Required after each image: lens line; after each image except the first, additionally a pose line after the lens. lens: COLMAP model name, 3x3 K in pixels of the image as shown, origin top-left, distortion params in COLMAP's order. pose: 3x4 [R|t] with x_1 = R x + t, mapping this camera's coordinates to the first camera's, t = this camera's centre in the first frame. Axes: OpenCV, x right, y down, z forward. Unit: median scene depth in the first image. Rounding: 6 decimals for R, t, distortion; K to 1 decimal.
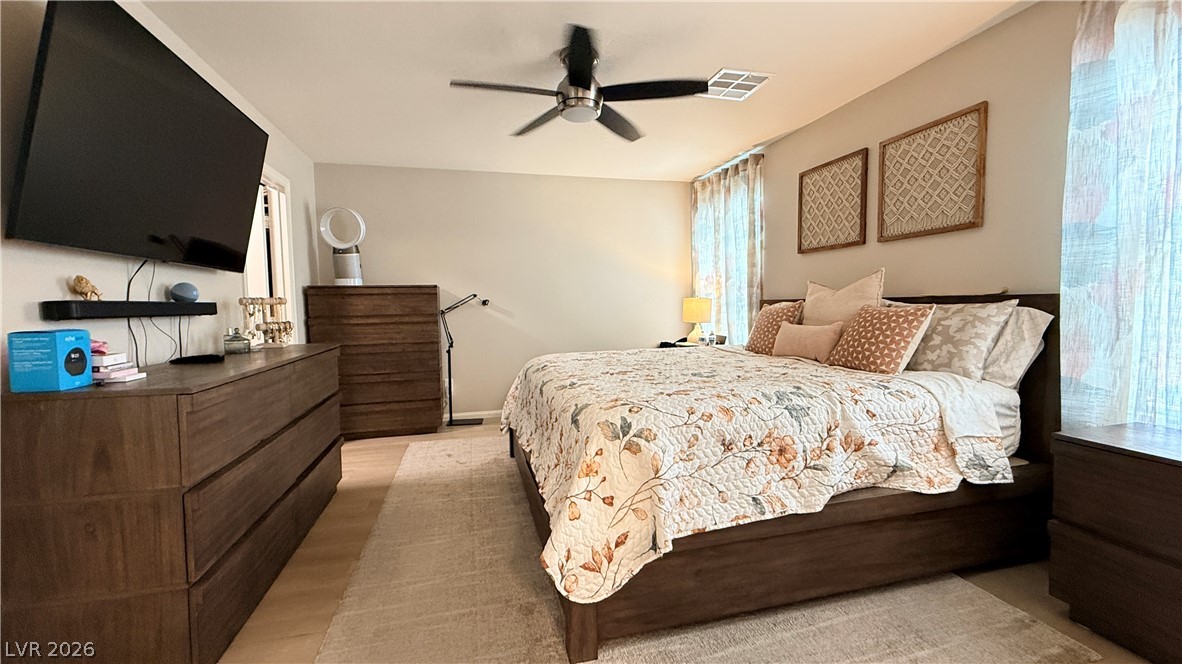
lens RADIAL K [[468.2, 0, 585.6], [0, 468.2, 329.7], [0, 0, 1]] dist [0.002307, 0.000456]
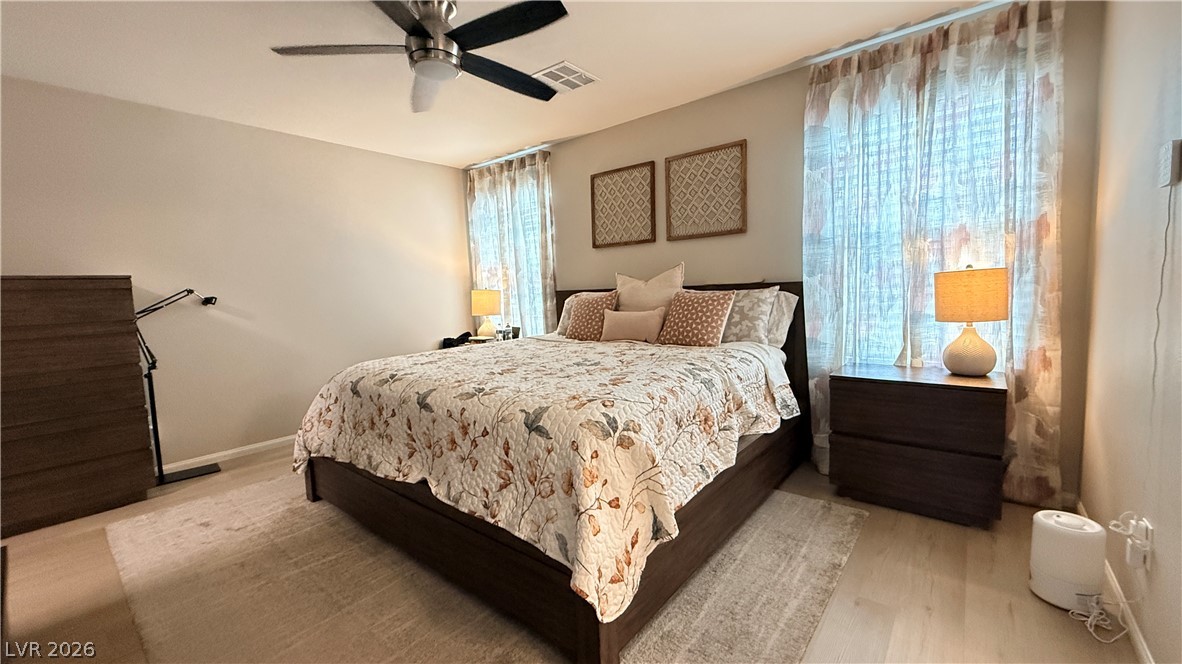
lens RADIAL K [[468.2, 0, 588.4], [0, 468.2, 330.5], [0, 0, 1]] dist [0.002307, 0.000456]
pose [[0.809406, -0.065196, 0.583619, -0.321647], [0.056470, 0.997854, 0.033153, -0.008231], [-0.584528, 0.006123, 0.811350, 0.167726]]
